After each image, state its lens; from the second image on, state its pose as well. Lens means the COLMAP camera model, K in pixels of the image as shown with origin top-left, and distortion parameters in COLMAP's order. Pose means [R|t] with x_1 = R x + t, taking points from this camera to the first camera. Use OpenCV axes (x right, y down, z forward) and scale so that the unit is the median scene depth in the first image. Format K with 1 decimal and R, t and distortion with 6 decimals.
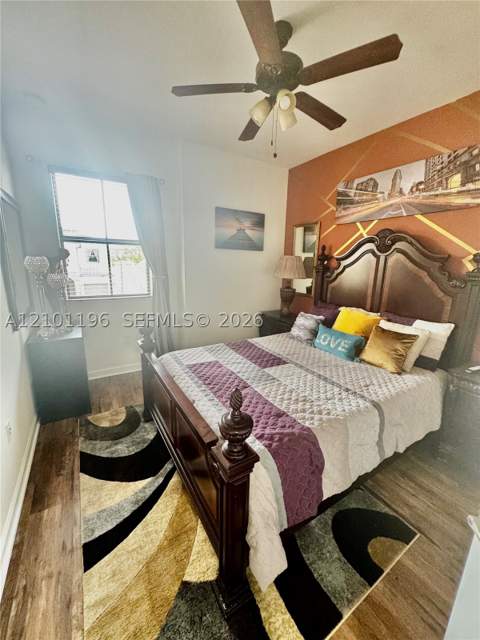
lens RADIAL K [[256.2, 0, 240.0], [0, 256.2, 319.4], [0, 0, 1]] dist [-0.005312, 0.000928]
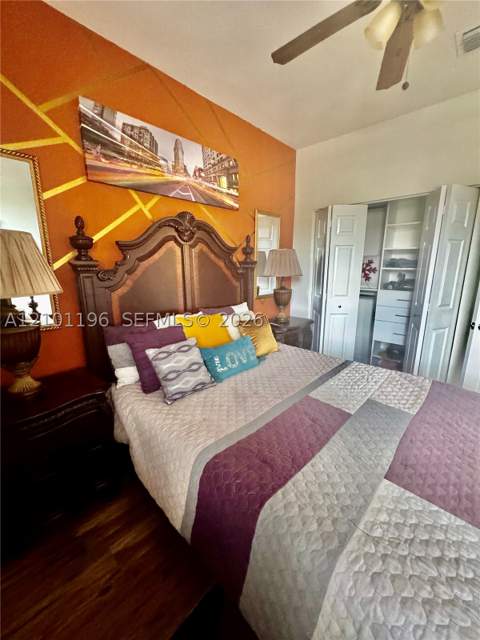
lens RADIAL K [[256.2, 0, 239.3], [0, 256.2, 319.2], [0, 0, 1]] dist [-0.005312, 0.000928]
pose [[-0.260727, -0.224960, 0.938837, -0.311668], [0.210867, 0.935721, 0.282774, -0.222198], [-0.942102, 0.271697, -0.196532, 1.064053]]
